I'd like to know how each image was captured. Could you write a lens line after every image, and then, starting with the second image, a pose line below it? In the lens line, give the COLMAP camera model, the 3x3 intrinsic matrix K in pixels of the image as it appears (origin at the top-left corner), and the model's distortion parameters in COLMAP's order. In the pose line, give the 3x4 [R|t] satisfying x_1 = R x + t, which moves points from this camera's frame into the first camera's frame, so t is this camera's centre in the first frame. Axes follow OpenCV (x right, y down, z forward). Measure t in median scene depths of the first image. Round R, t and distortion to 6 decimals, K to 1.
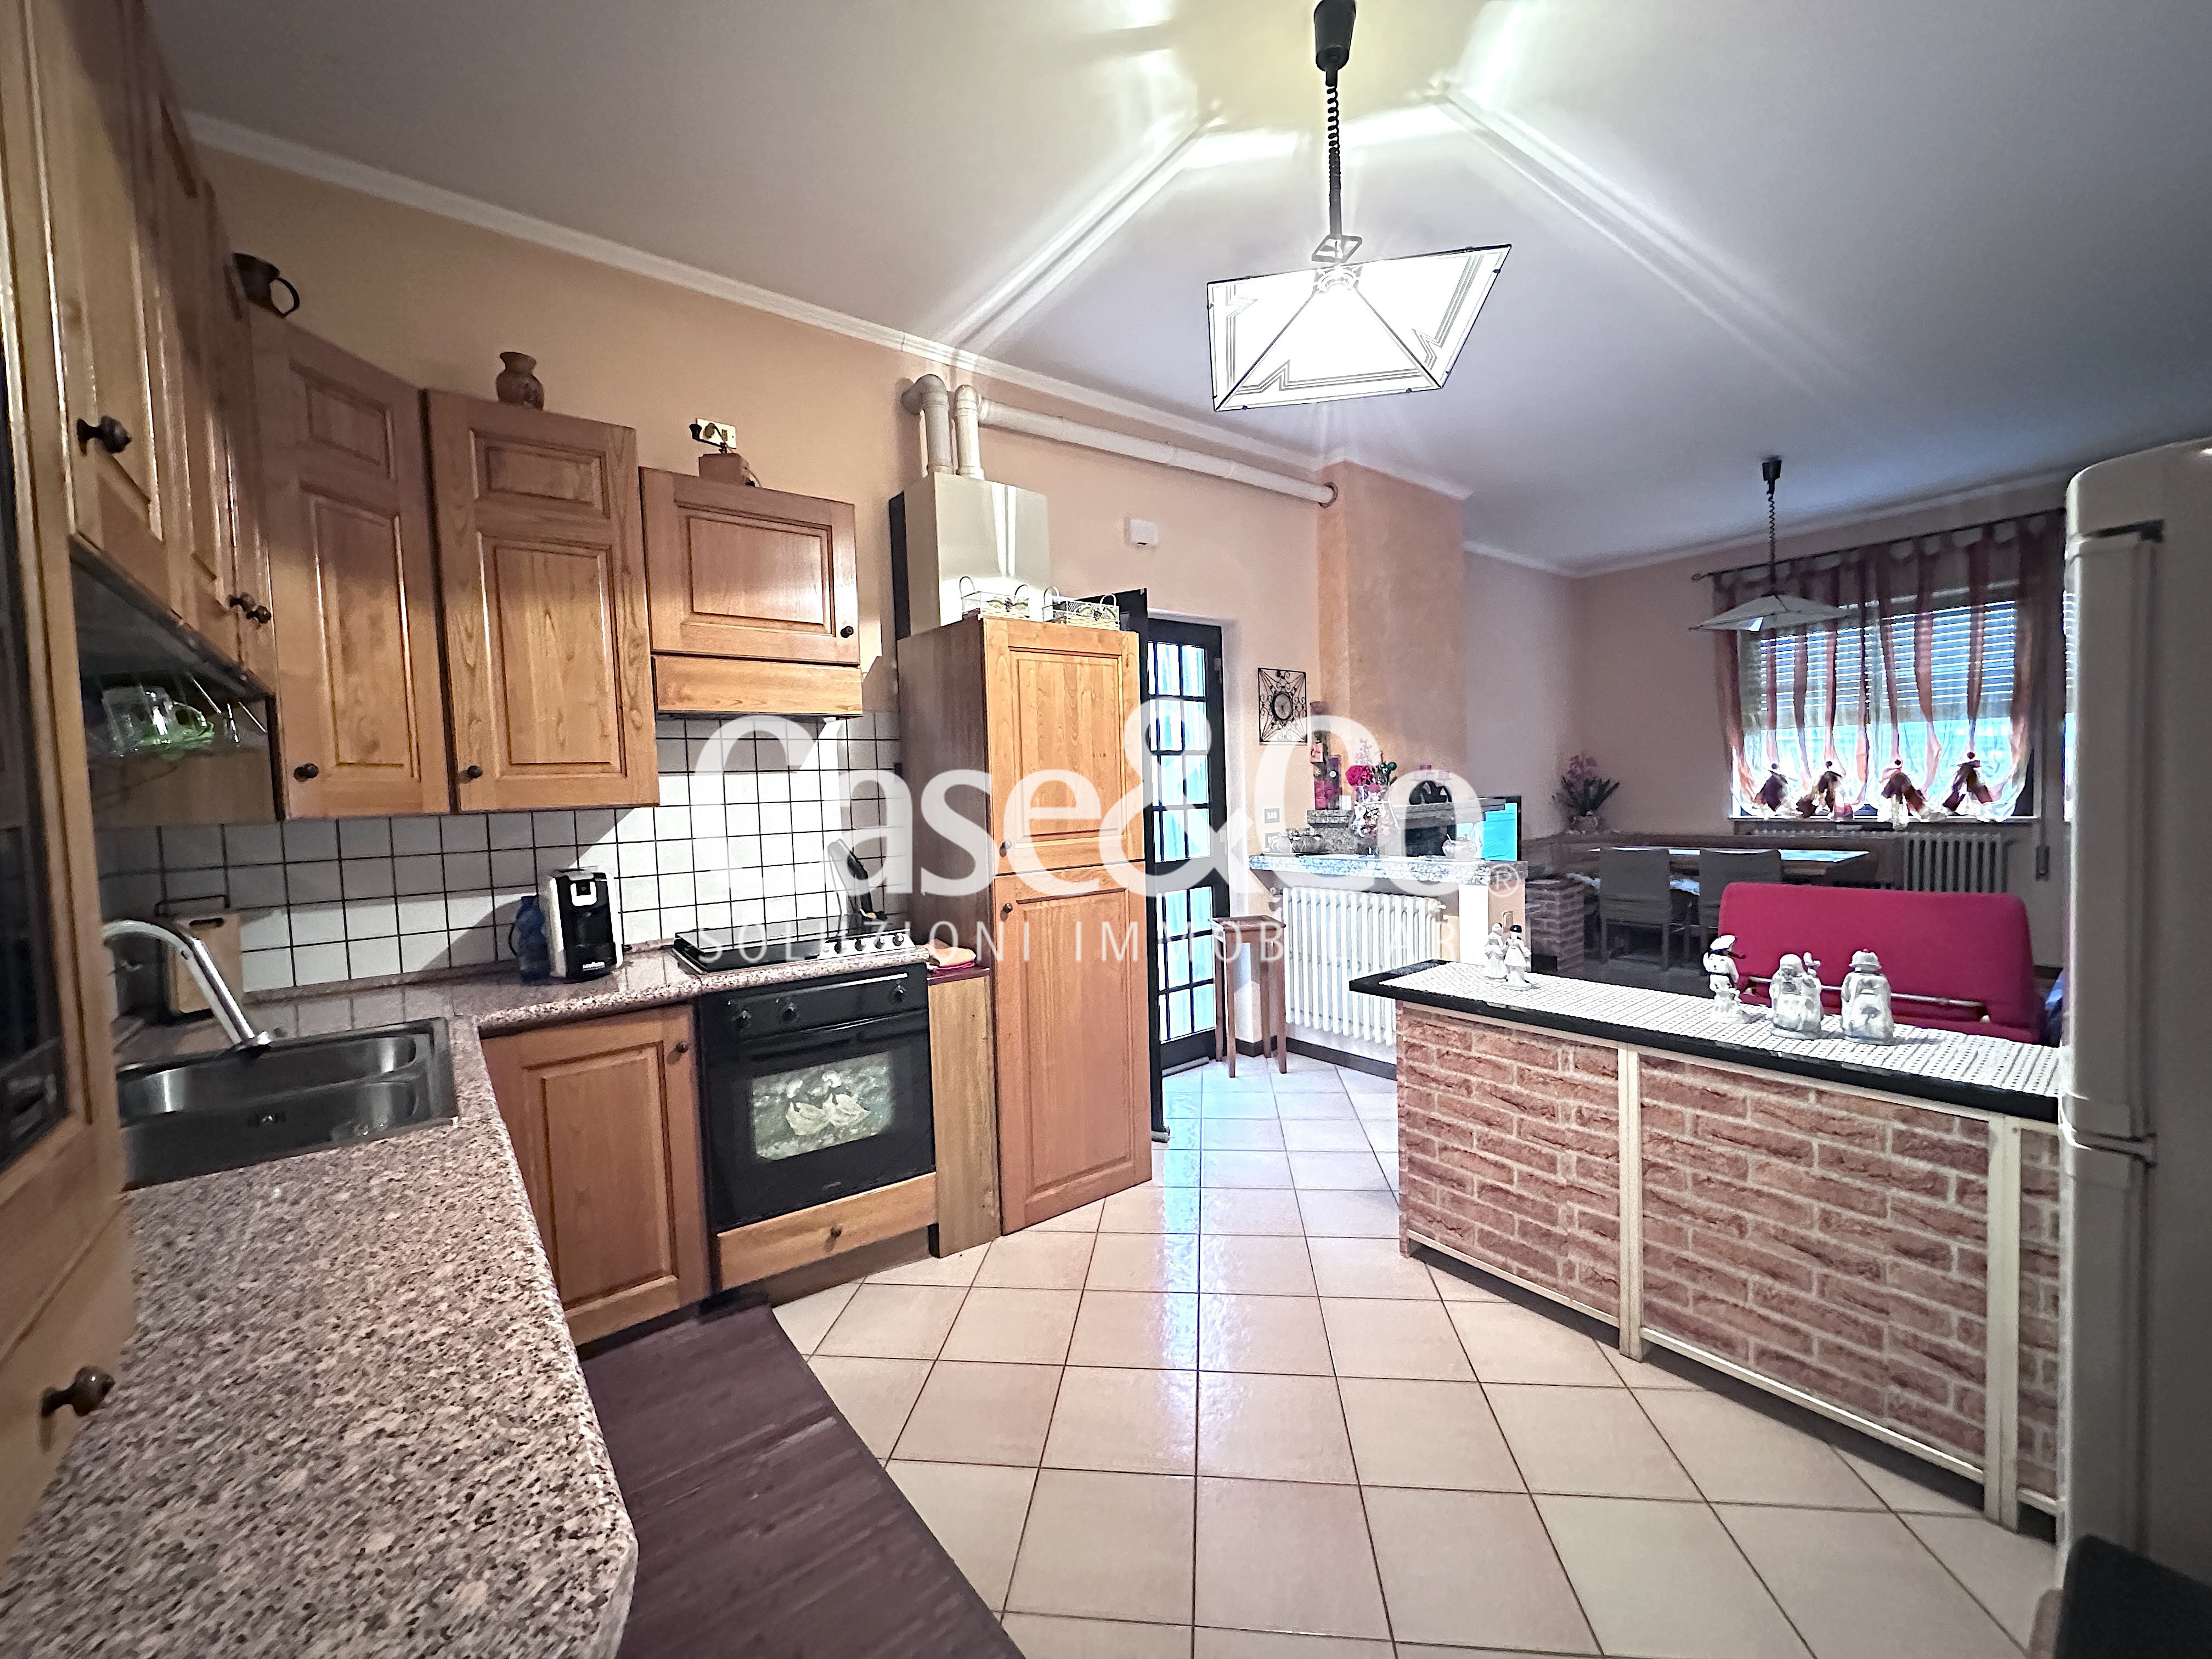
lens RADIAL K [[890.7, 0, 1109.5], [0, 890.7, 827.9], [0, 0, 1]] dist [-0.003948, 0.000642]
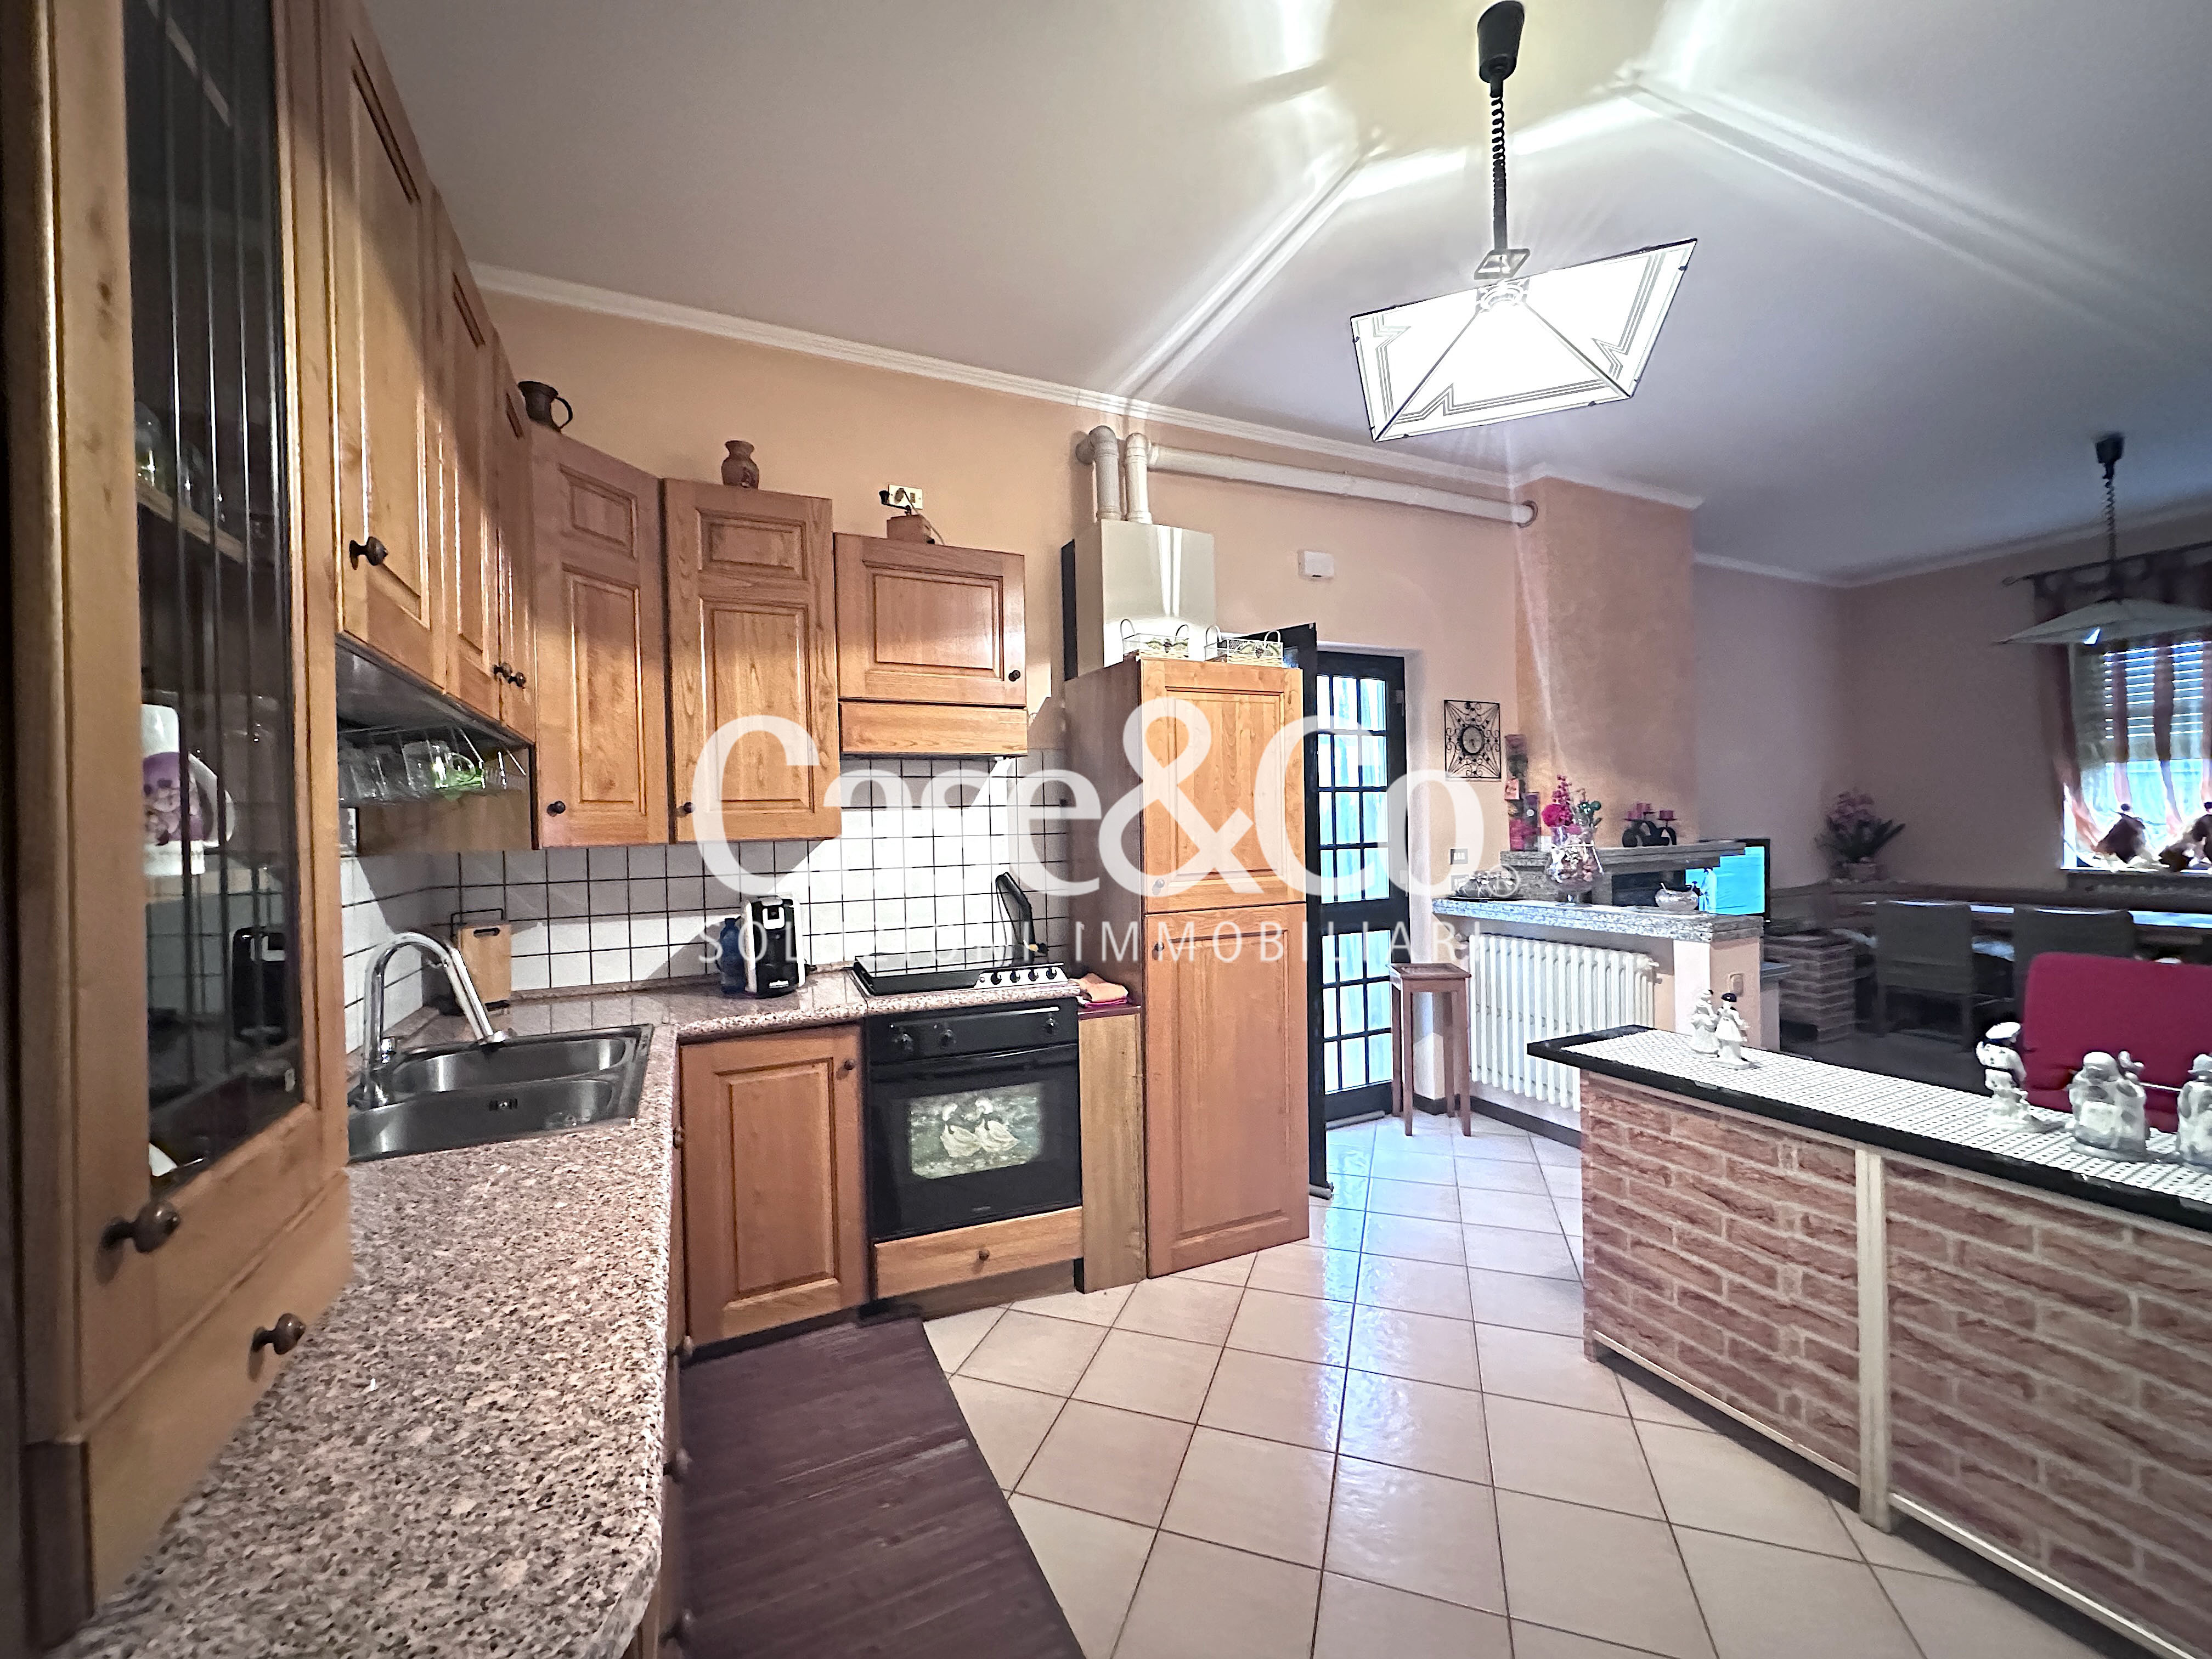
lens RADIAL K [[890.7, 0, 1104.8], [0, 890.7, 827.4], [0, 0, 1]] dist [-0.003948, 0.000642]
pose [[0.974775, 0.015051, -0.222683, 0.046171], [-0.022636, 0.999246, -0.031548, -0.011028], [0.222040, 0.035793, 0.974380, 0.007119]]
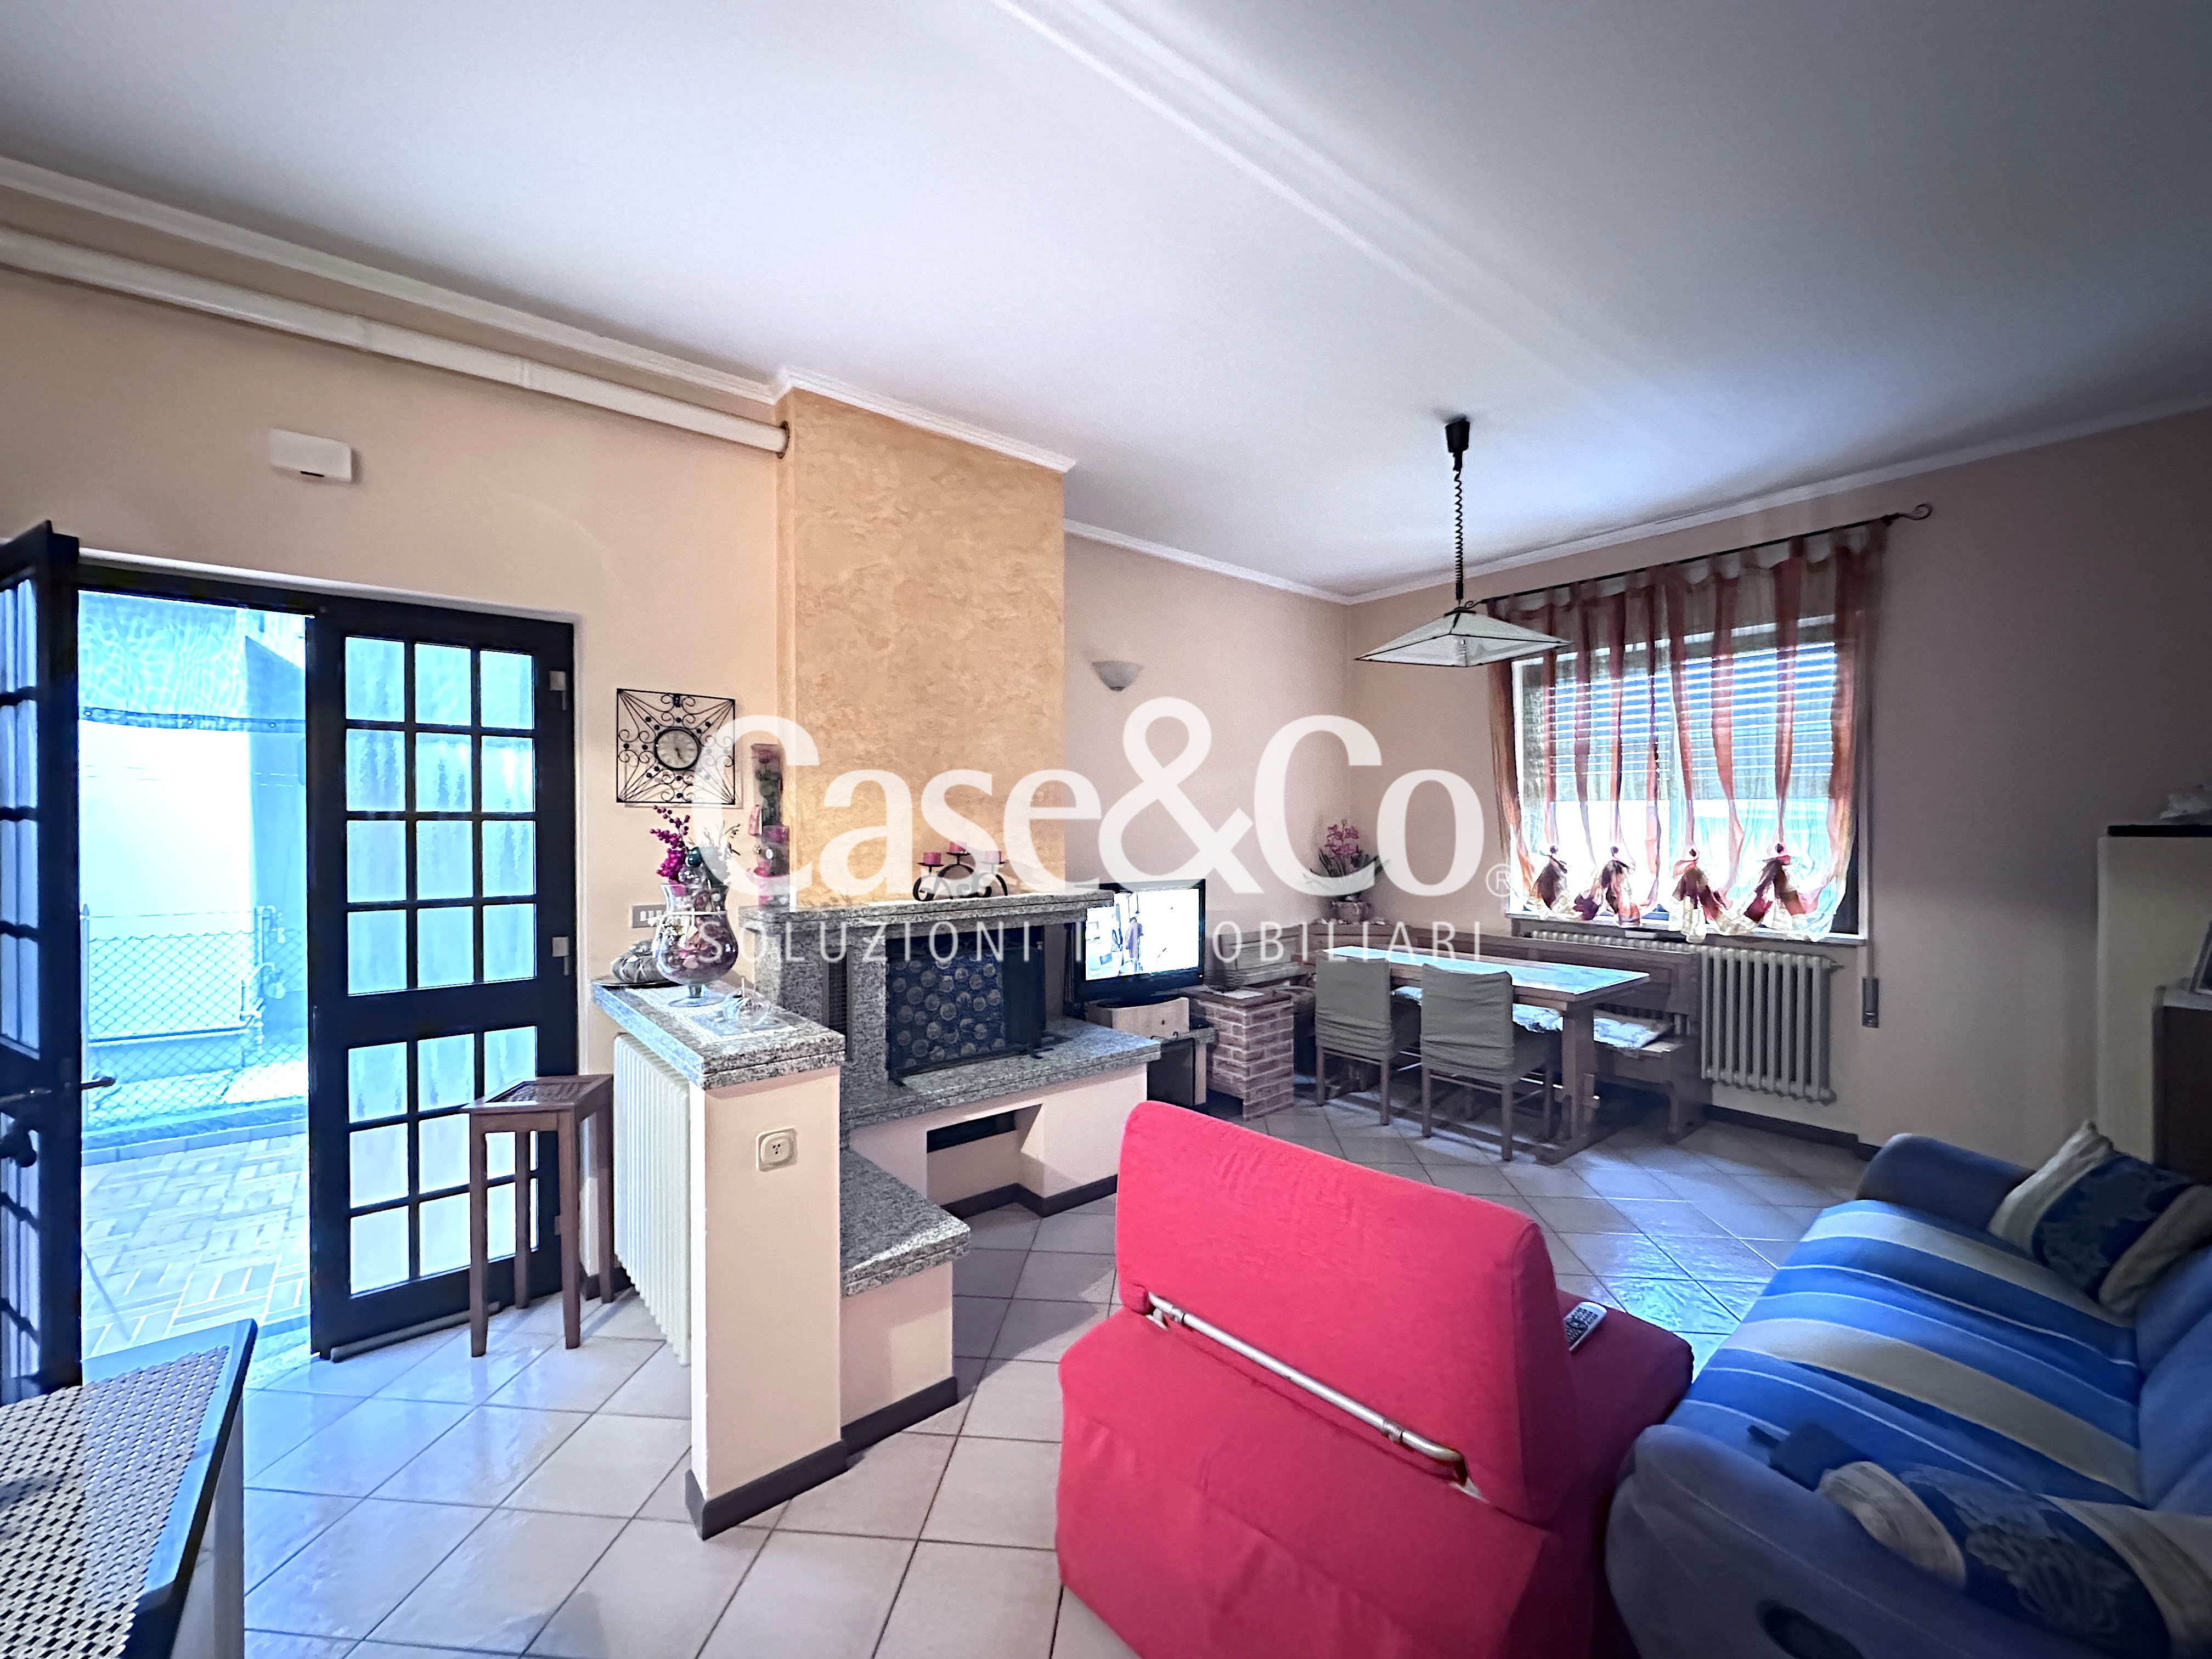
lens RADIAL K [[890.7, 0, 1108.5], [0, 890.7, 829.7], [0, 0, 1]] dist [-0.003948, 0.000642]
pose [[0.999275, 0.033267, 0.018508, 0.854153], [-0.032469, 0.998596, -0.041850, -0.103326], [-0.019874, 0.041219, 0.998952, 0.584689]]
